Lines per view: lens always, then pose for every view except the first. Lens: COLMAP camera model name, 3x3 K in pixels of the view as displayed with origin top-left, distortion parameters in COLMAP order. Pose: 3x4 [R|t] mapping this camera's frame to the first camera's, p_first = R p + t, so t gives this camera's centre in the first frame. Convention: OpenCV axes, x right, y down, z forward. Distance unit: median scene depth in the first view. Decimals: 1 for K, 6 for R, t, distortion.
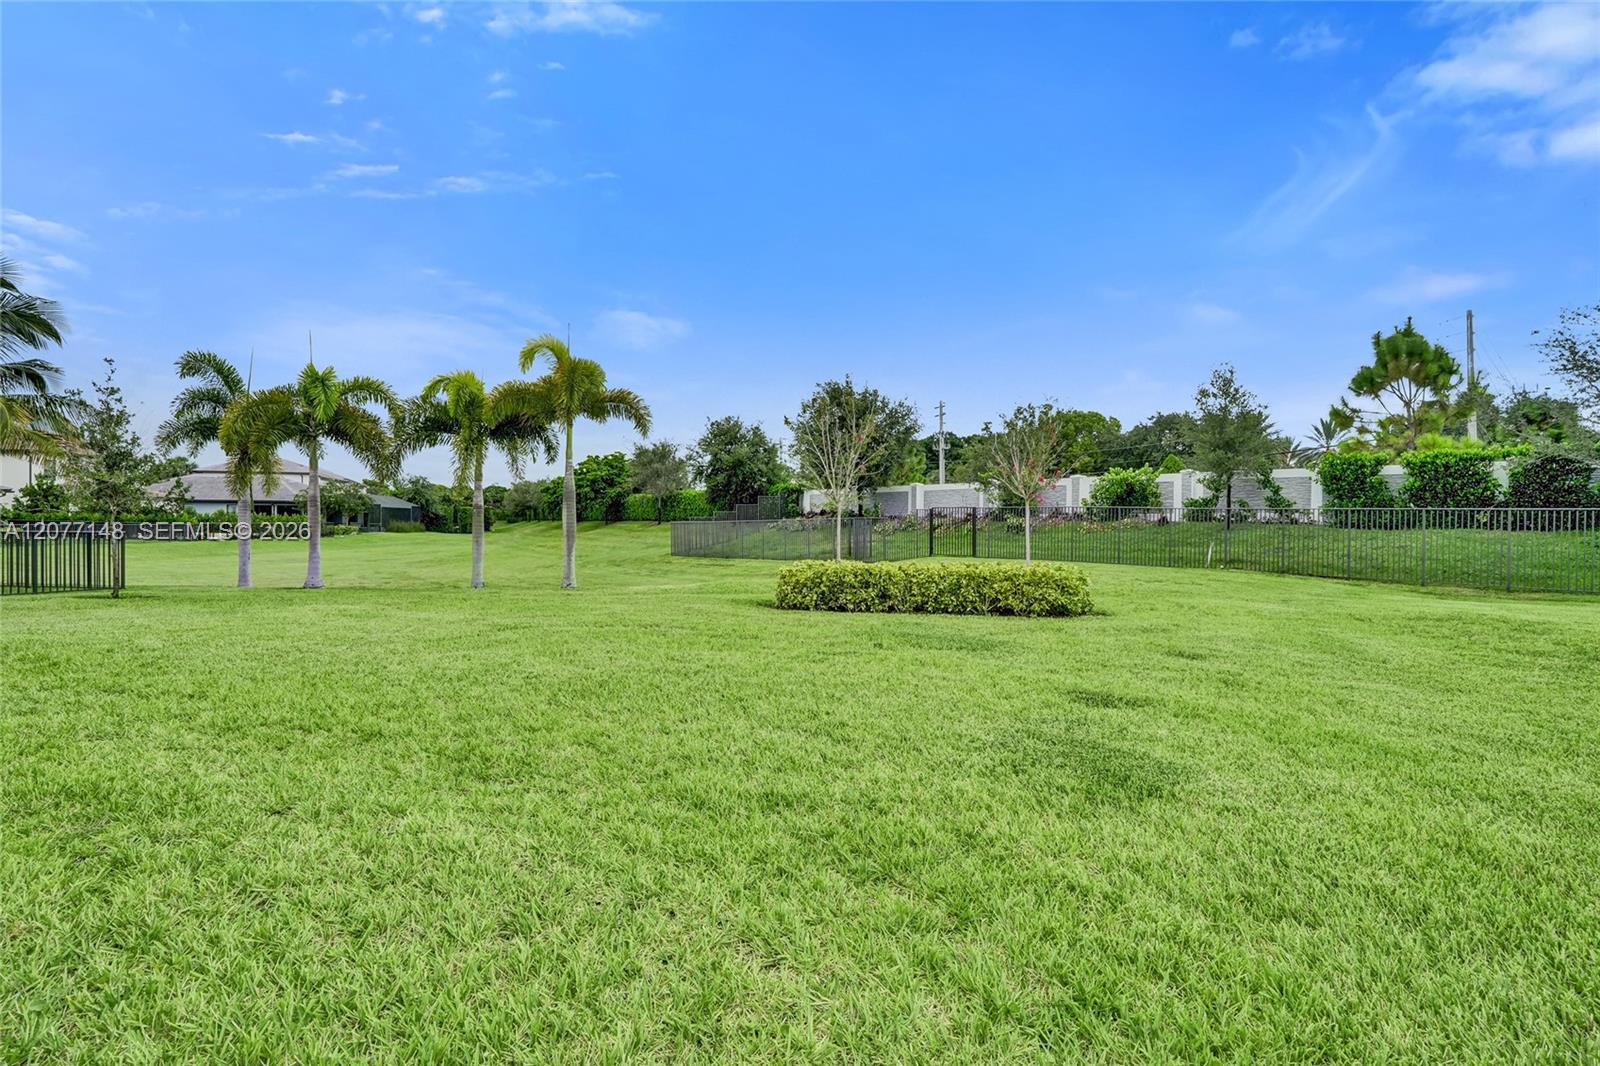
lens RADIAL K [[706.4, 0, 808.0], [0, 706.4, 539.7], [0, 0, 1]] dist [-0.024742, 0.000471]
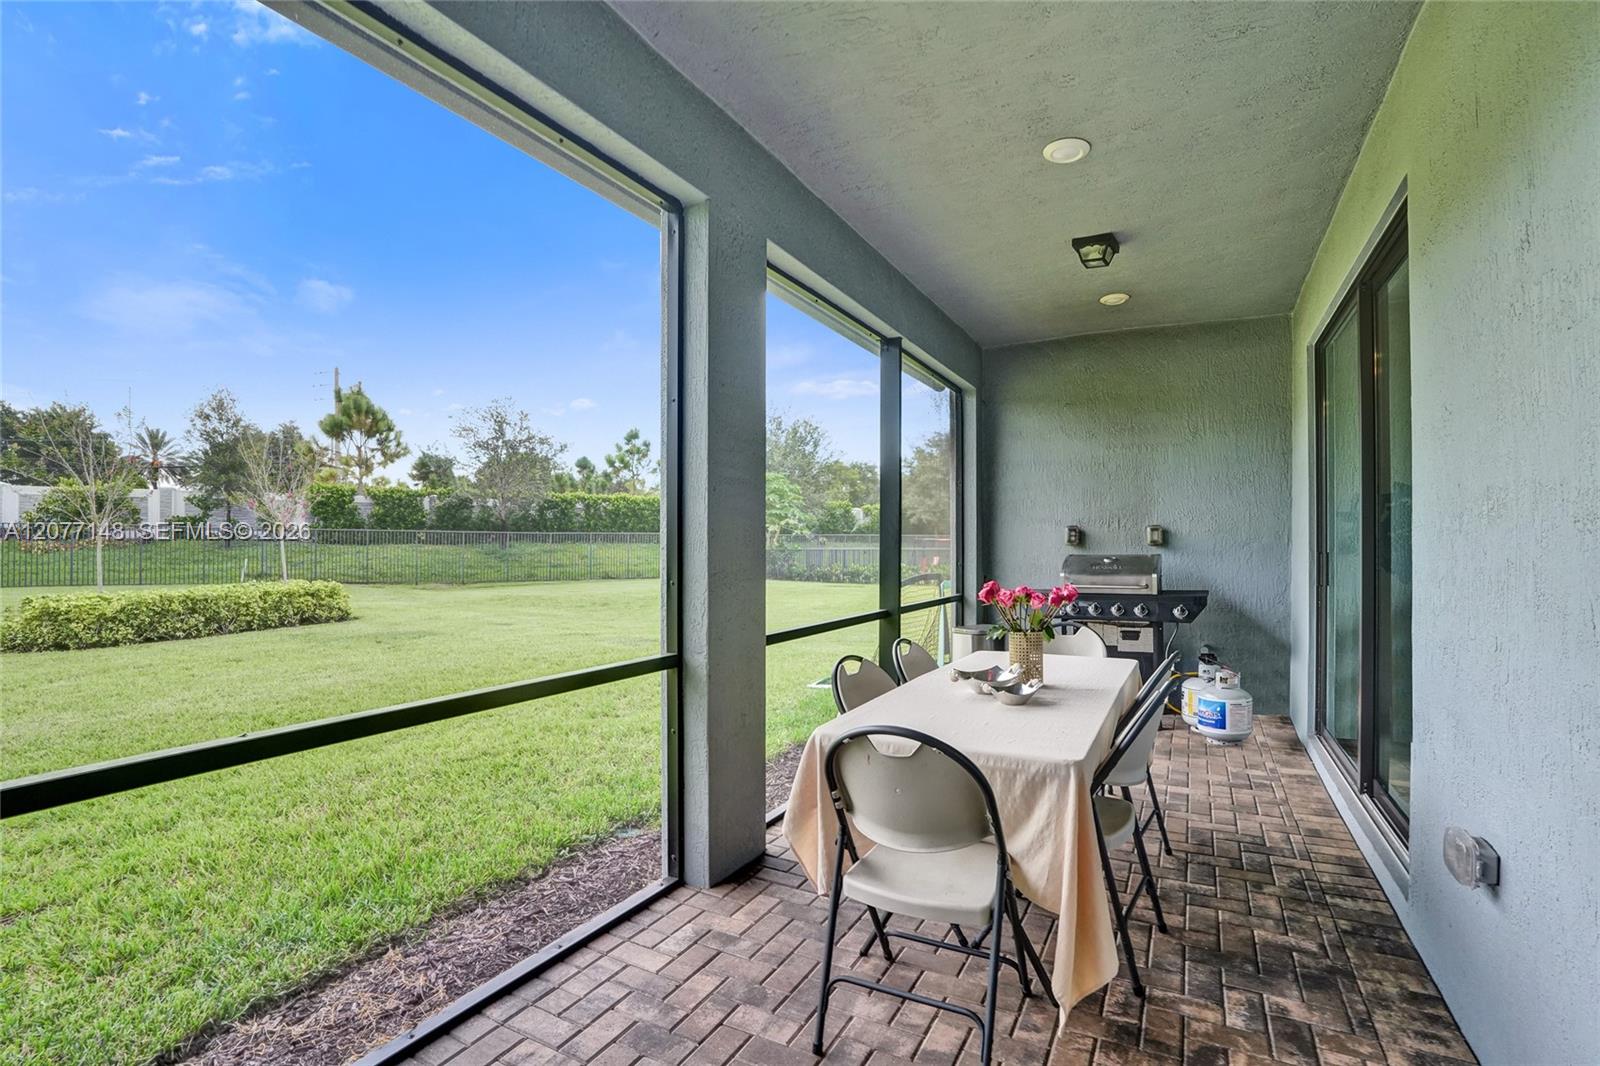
lens RADIAL K [[733.5, 0, 797.9], [0, 733.5, 546.9], [0, 0, 1]] dist [0.001750, 0.000383]
pose [[0.123150, -0.007709, 0.992358, -0.388710], [0.017087, 0.999838, 0.005647, -0.006985], [-0.992241, 0.016261, 0.123262, 0.024423]]
